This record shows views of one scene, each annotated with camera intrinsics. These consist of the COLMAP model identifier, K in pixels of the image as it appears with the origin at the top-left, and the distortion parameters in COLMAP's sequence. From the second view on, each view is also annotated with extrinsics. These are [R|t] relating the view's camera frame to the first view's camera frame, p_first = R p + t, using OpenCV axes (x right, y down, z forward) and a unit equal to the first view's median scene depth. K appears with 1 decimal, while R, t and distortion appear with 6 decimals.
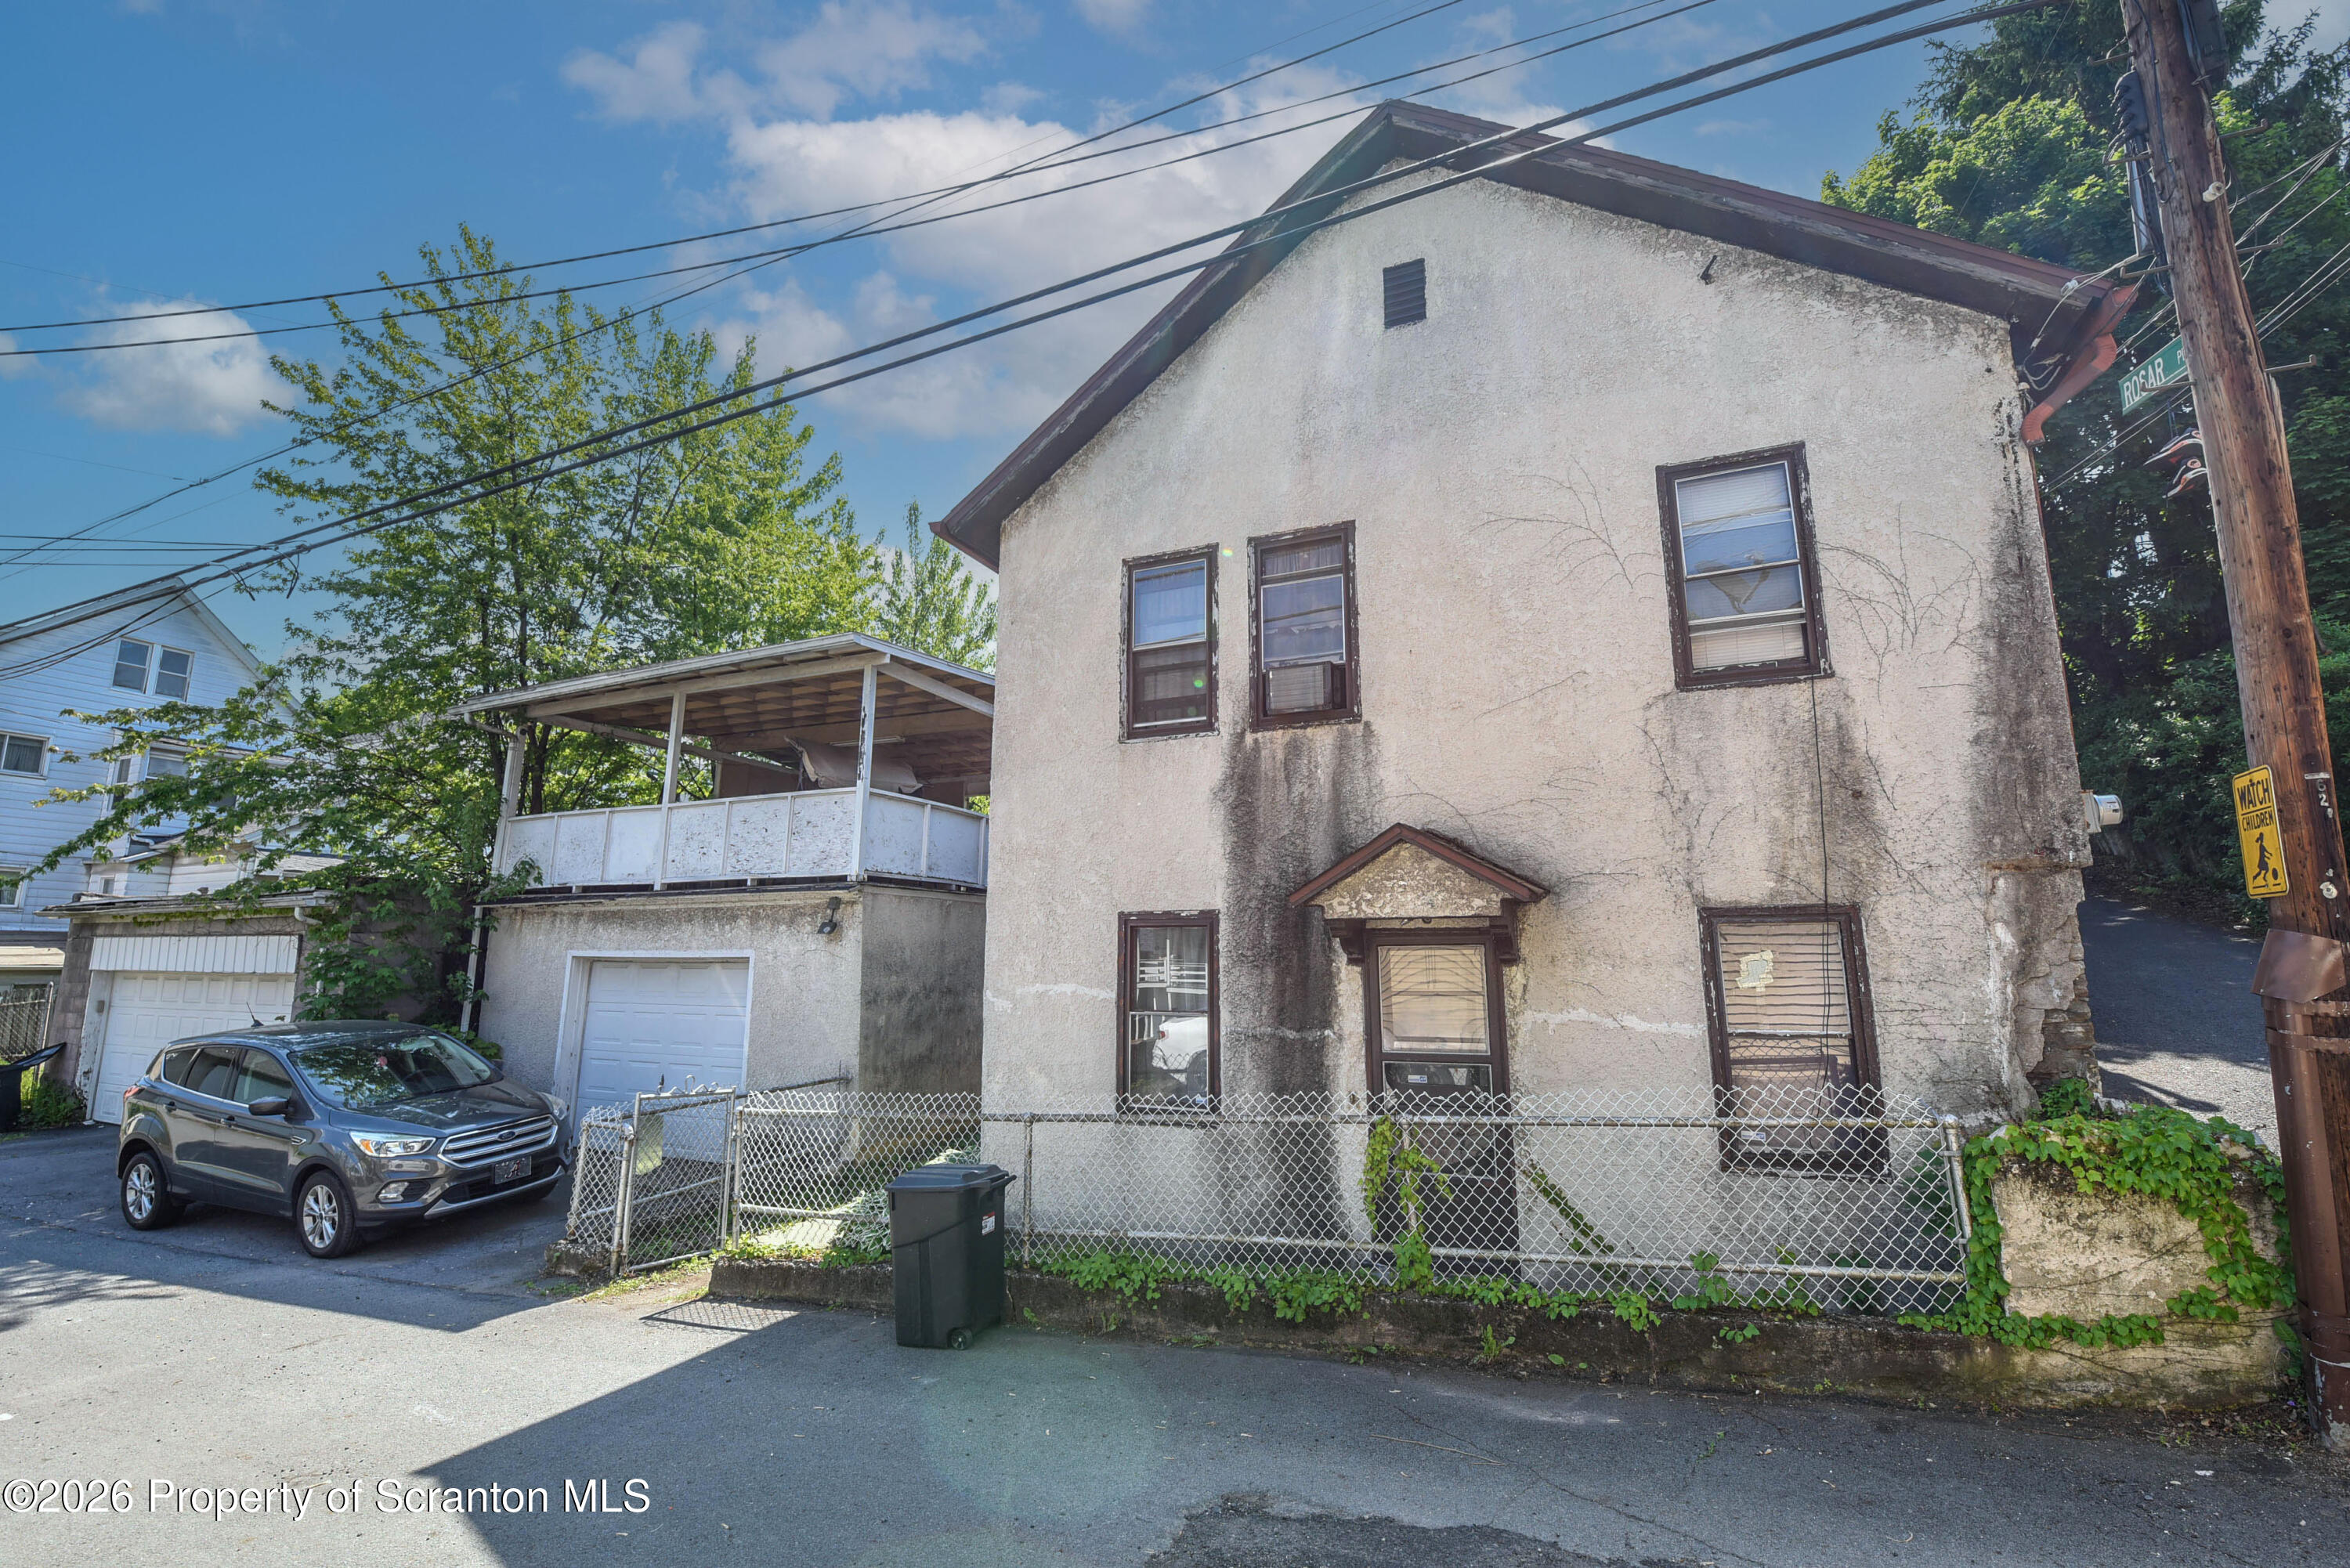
lens RADIAL K [[1013.6, 0, 1178.0], [0, 1013.6, 786.0], [0, 0, 1]] dist [-0.013541, -0.000832]
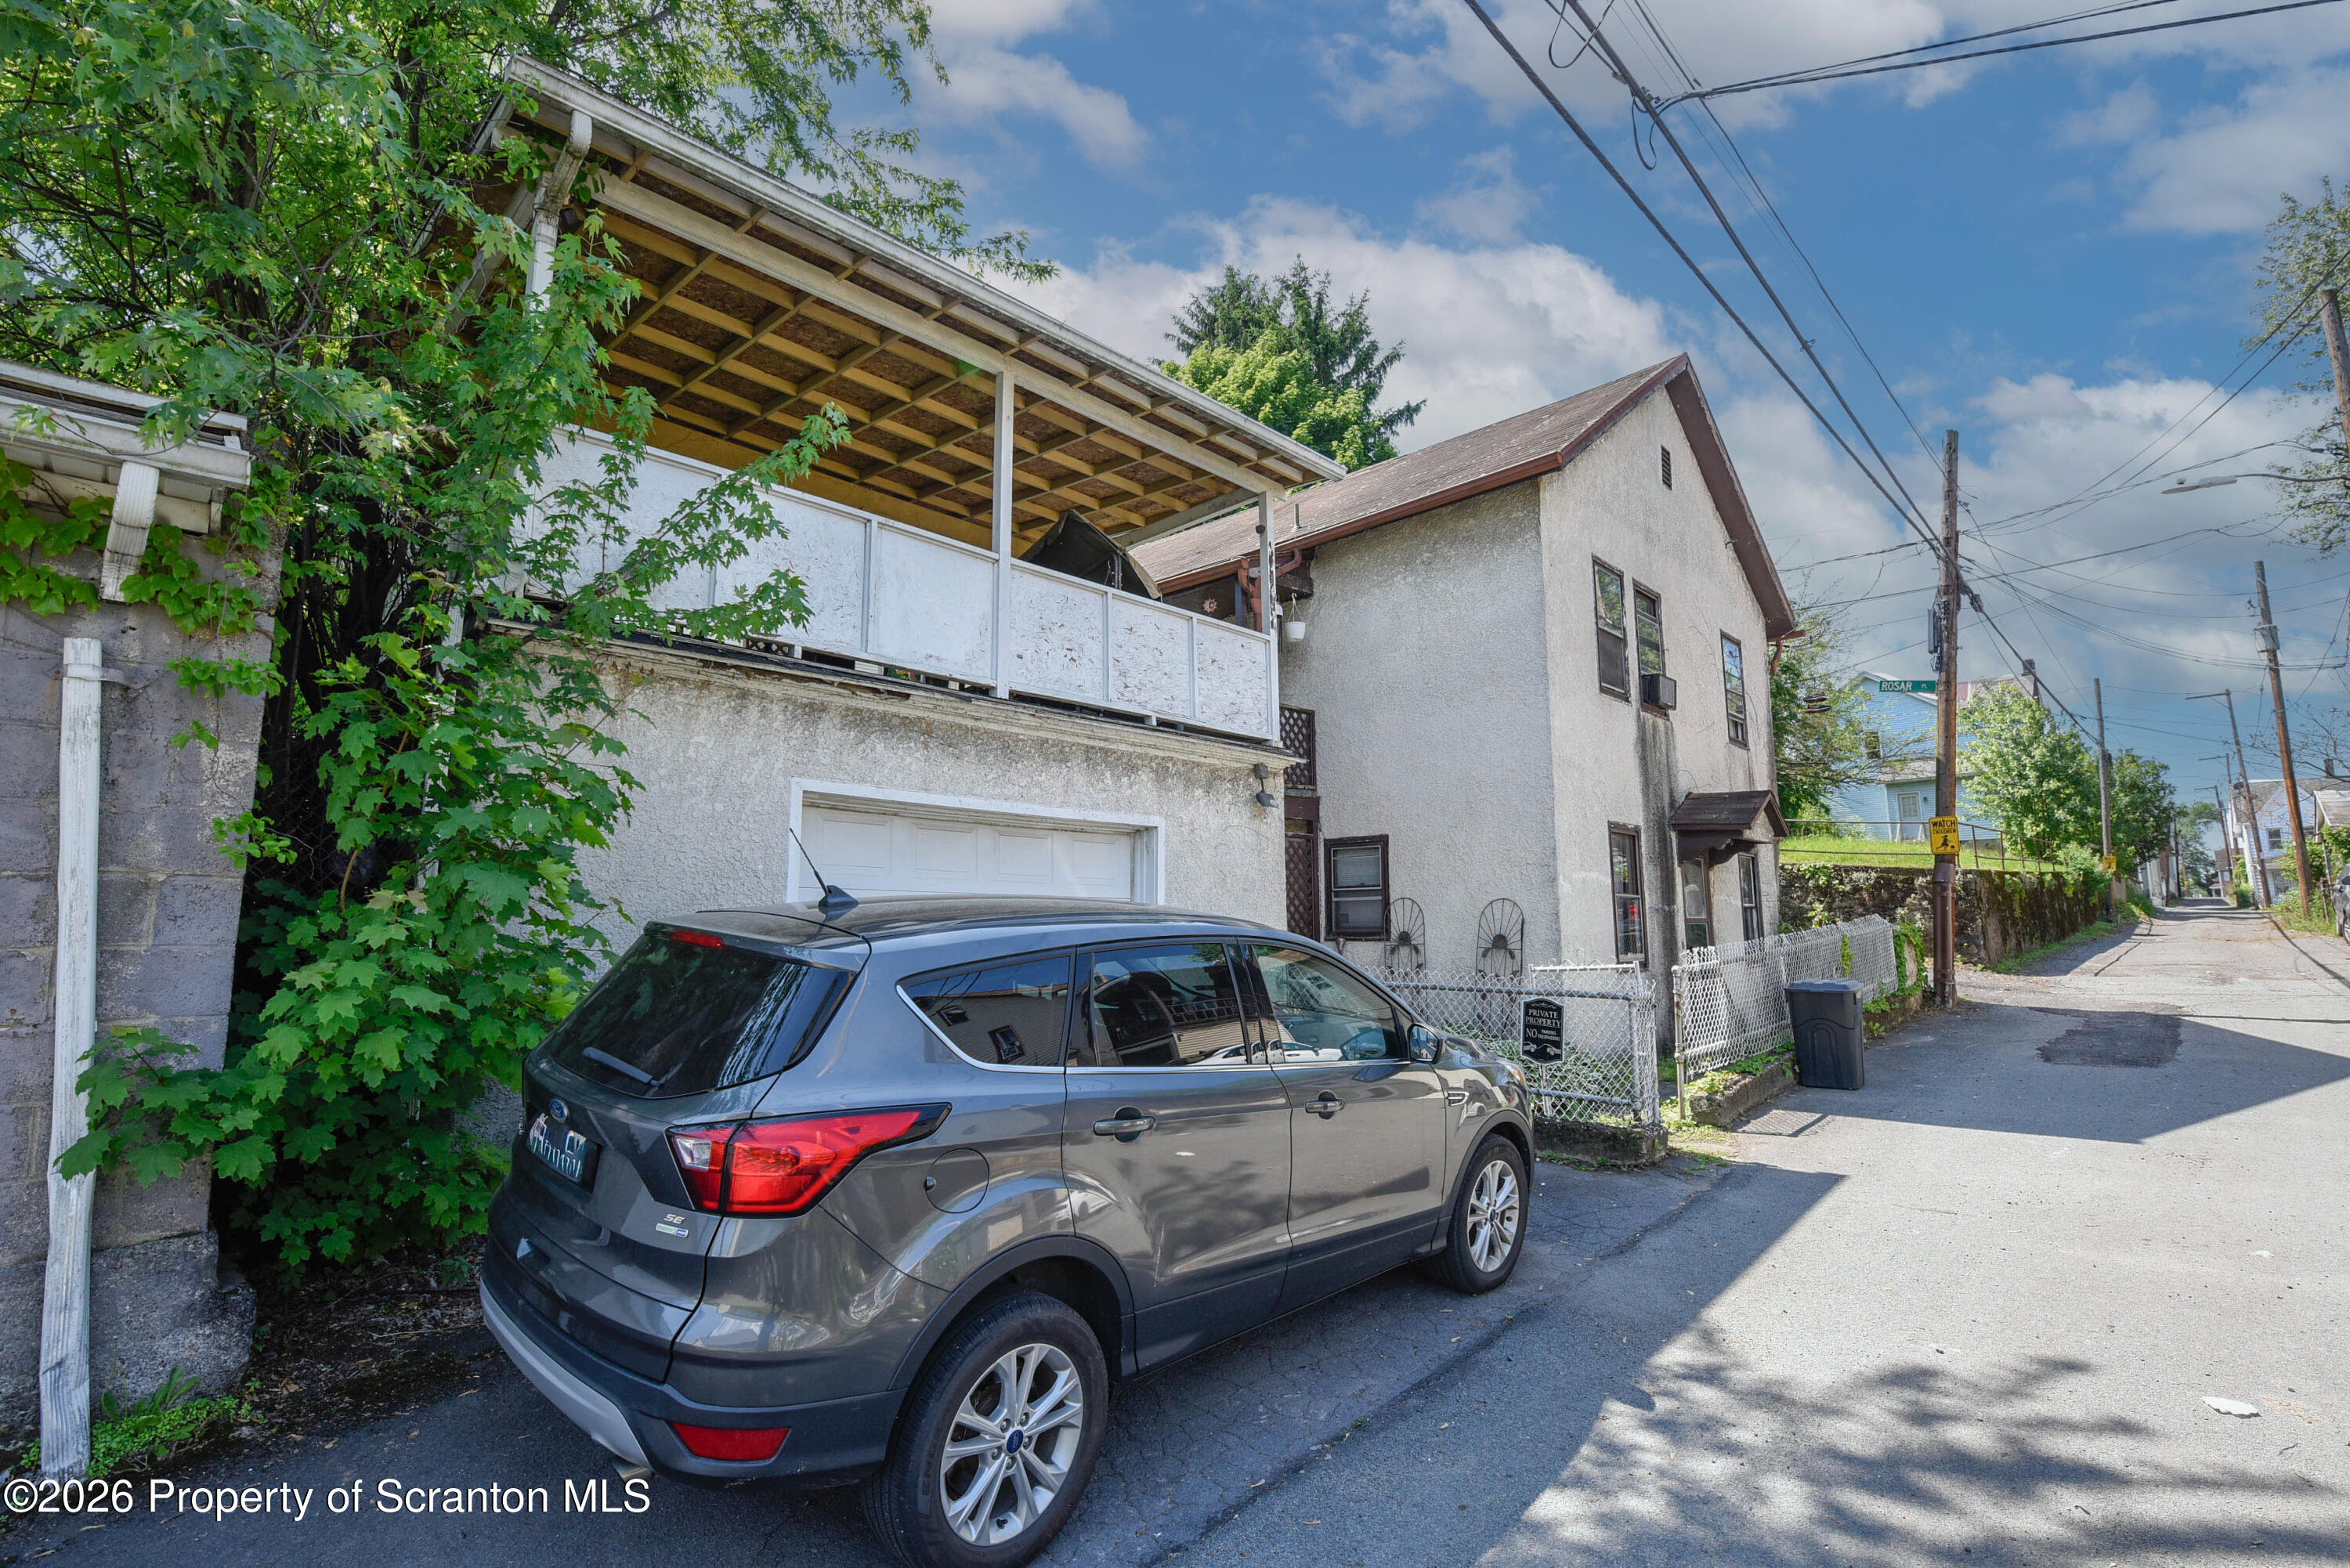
lens RADIAL K [[1089.1, 0, 1175.0], [0, 1089.1, 784.0], [0, 0, 1]] dist [-0.001197, -0.000475]
pose [[0.348306, 0.129332, 0.928416, -1.157182], [-0.156159, 0.984602, -0.078574, 0.202285], [-0.924282, -0.117613, 0.363139, 0.733006]]
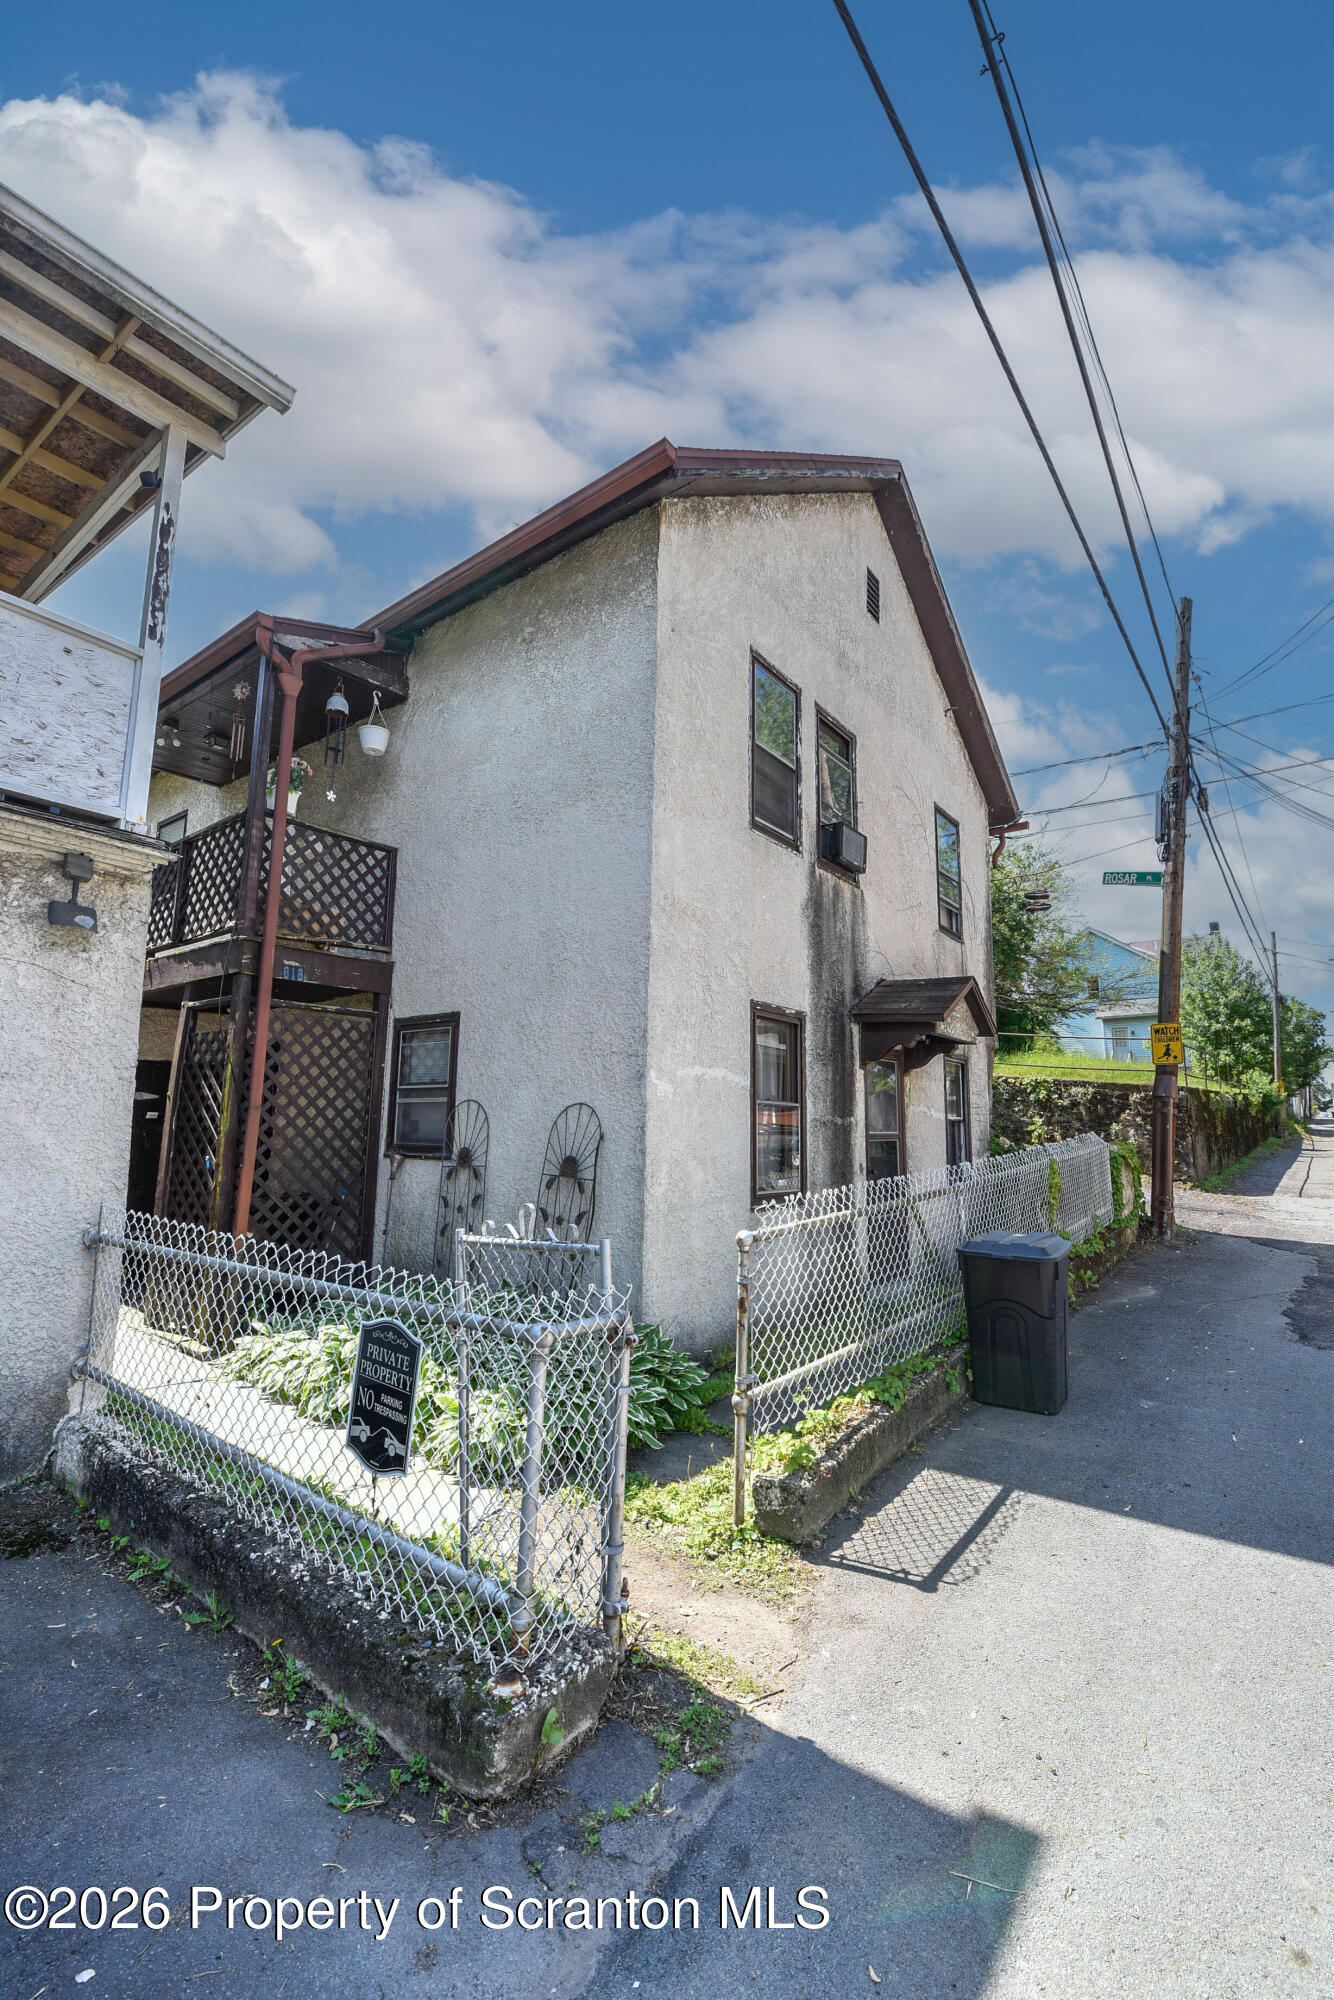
lens RADIAL K [[866.5, 0, 672.4], [0, 866.5, 1007.1], [0, 0, 1]] dist [0.002537, 0.000118]
pose [[0.231936, 0.145179, 0.961836, -0.635556], [-0.178169, 0.978412, -0.104718, 0.168449], [-0.956275, -0.147081, 0.252795, 0.623317]]
